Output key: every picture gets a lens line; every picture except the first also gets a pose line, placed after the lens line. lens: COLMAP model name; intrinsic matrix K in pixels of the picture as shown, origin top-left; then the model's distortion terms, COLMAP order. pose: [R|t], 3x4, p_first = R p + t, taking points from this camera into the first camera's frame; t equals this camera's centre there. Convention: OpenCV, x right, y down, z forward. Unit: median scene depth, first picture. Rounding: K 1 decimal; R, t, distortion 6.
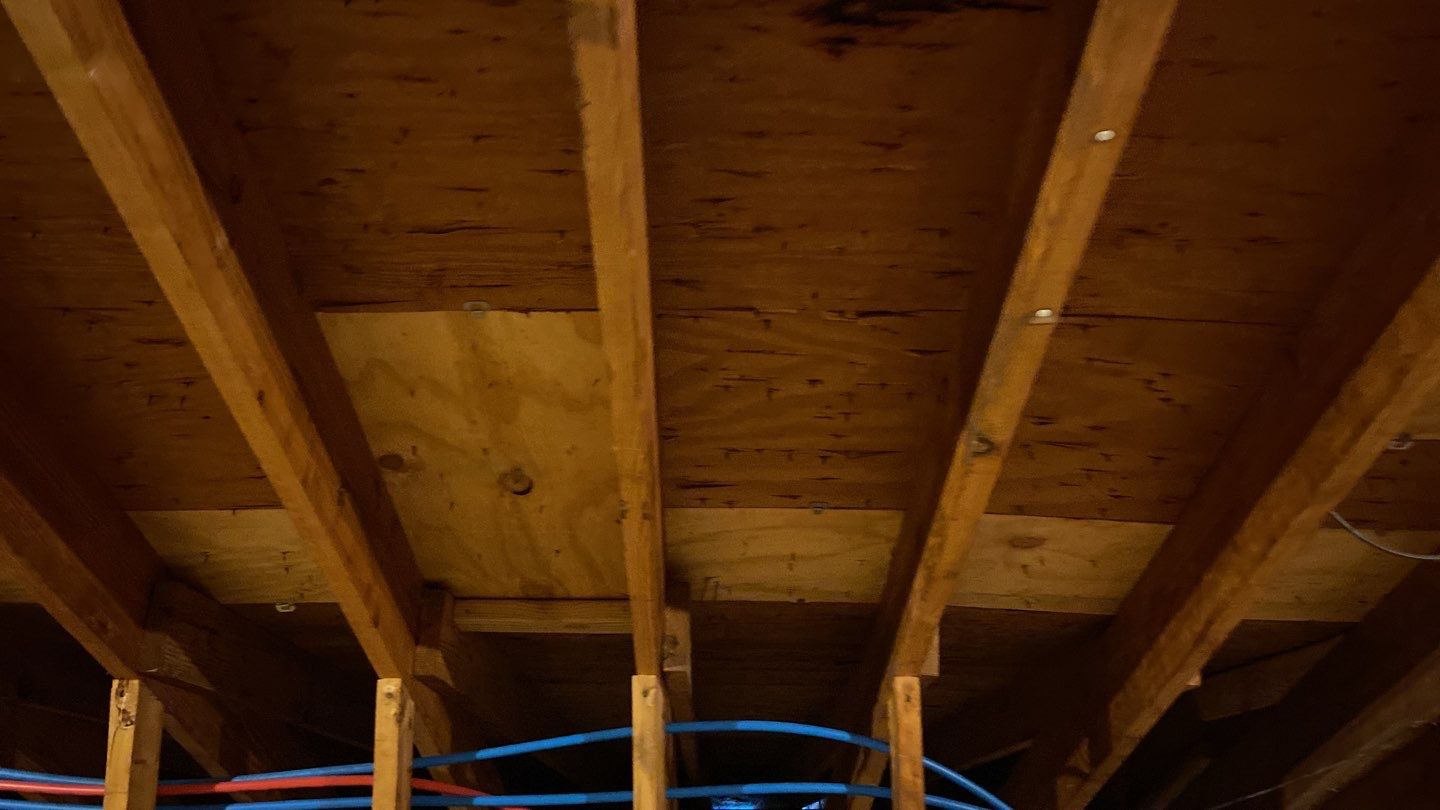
lens RADIAL K [[1096.8, 0, 722.8], [0, 1096.8, 398.8], [0, 0, 1]] dist [0.130689, -0.231391]
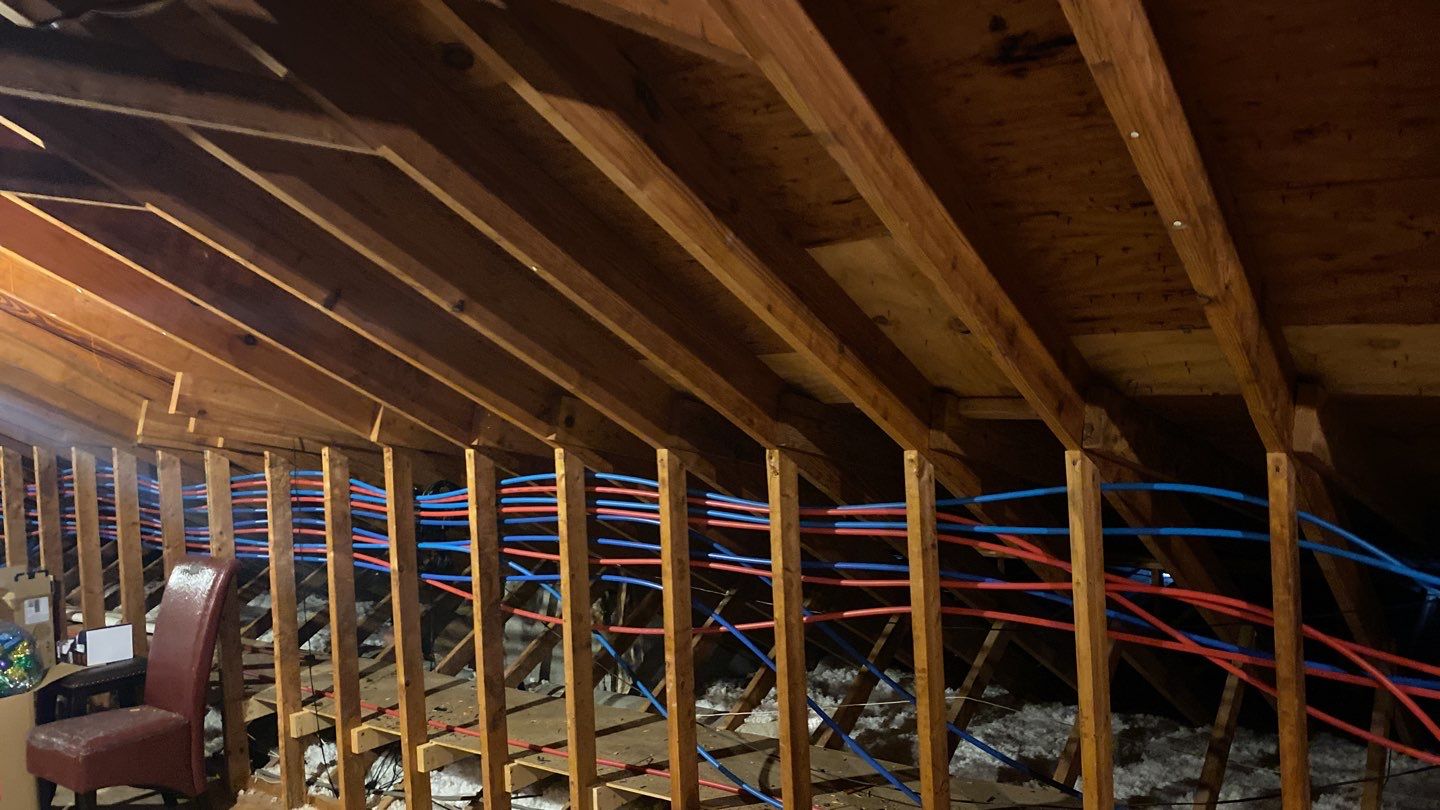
lens RADIAL K [[1109.0, 0, 730.8], [0, 1109.0, 401.5], [0, 0, 1]] dist [0.009731, -0.002016]
pose [[0.796510, -0.019067, -0.604324, 0.448389], [0.149446, 0.974698, 0.166220, -0.115096], [0.585865, -0.222709, 0.779207, -0.356623]]
